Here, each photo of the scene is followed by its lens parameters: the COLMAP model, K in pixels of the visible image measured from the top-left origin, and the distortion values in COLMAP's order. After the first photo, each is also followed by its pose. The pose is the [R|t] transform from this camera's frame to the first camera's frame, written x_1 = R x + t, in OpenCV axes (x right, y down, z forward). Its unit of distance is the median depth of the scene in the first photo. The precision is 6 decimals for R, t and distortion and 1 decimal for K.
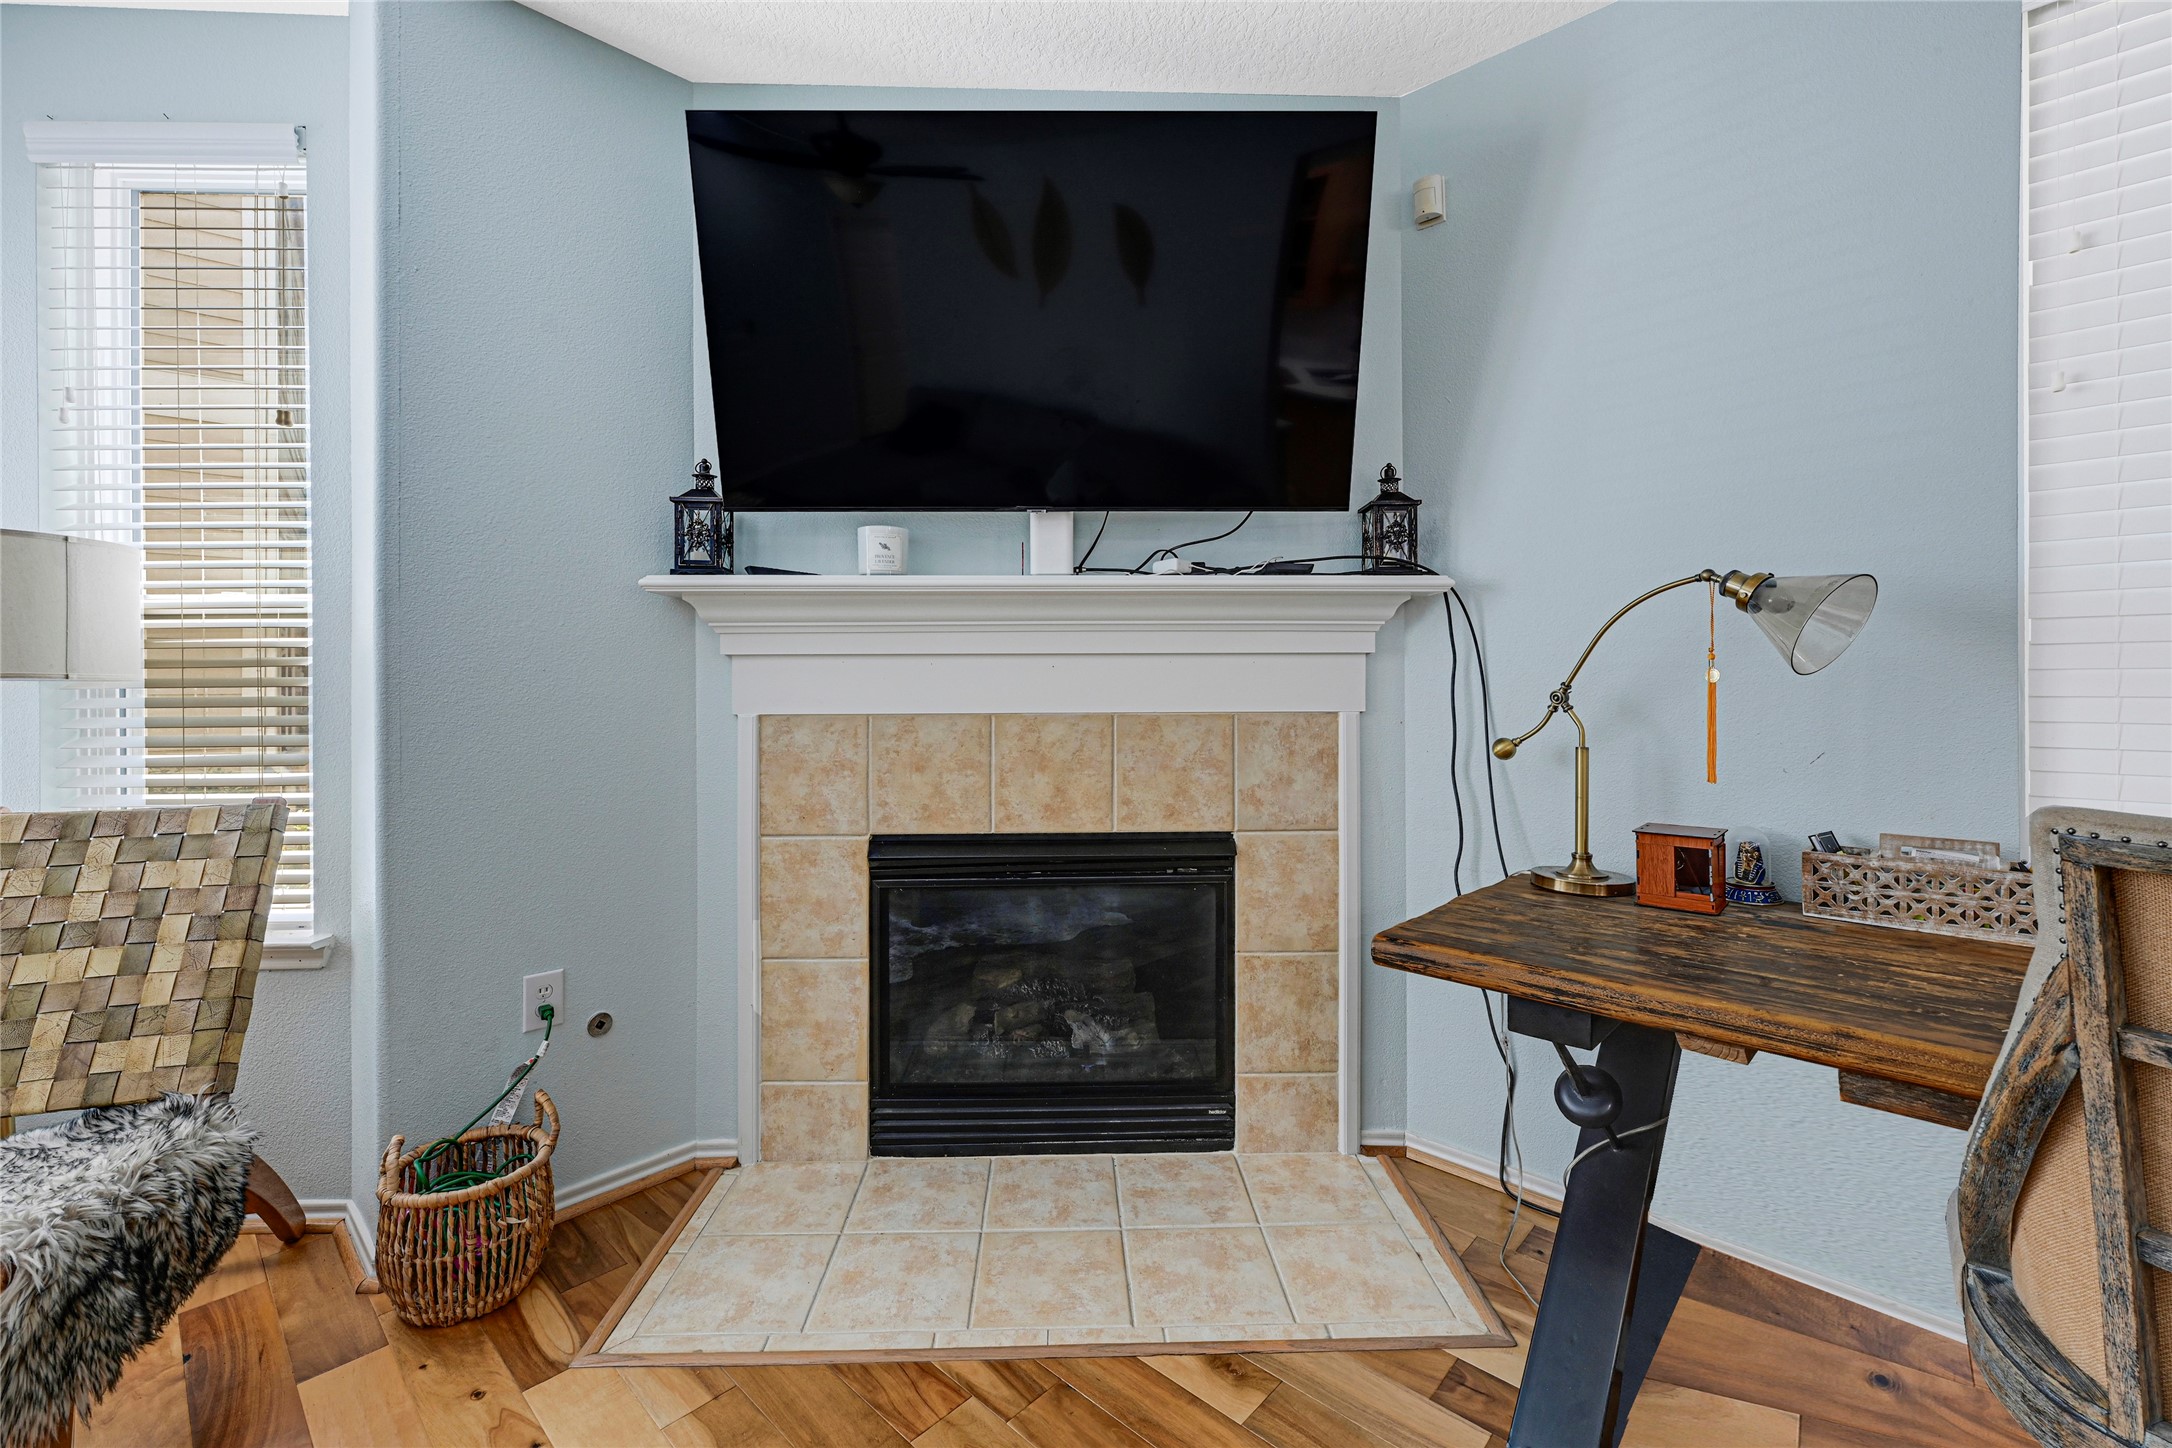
lens RADIAL K [[900.0, 0, 1125.7], [0, 900.0, 689.0], [0, 0, 1]] dist [0.004683, -0.000014]
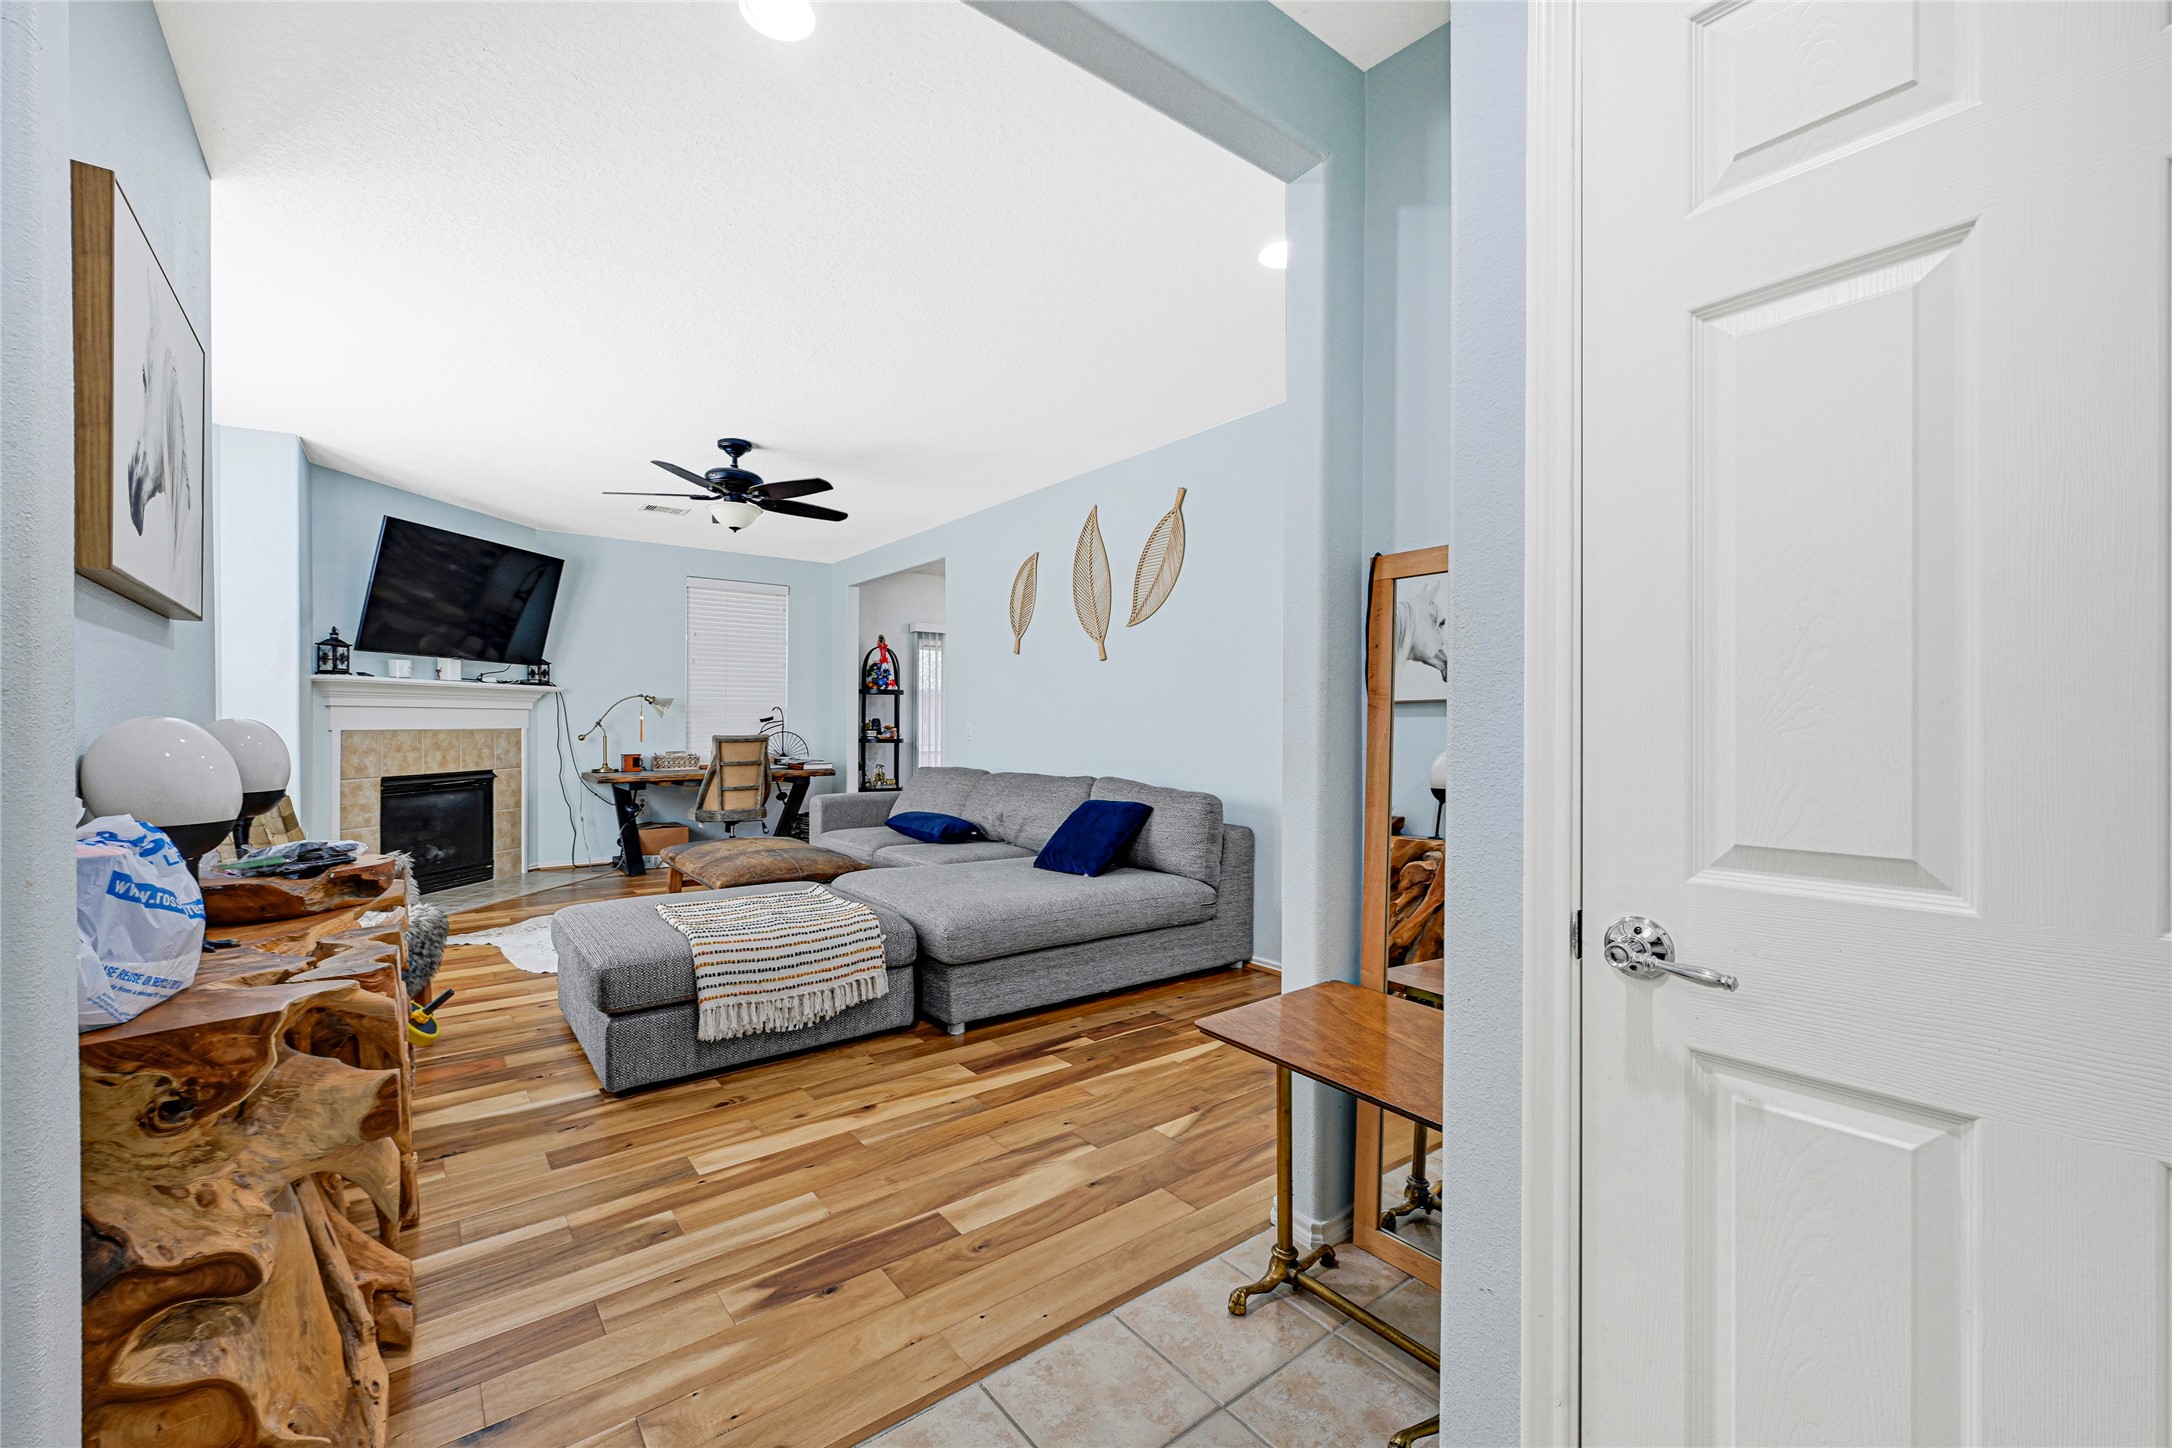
lens RADIAL K [[900.0, 0, 1090.1], [0, 900.0, 726.5], [0, 0, 1]] dist [0.004683, -0.000014]
pose [[0.162933, -0.003391, 0.986631, -2.496250], [0.004665, 0.999986, 0.002666, 0.020194], [-0.986626, 0.004168, 0.162946, -1.413505]]
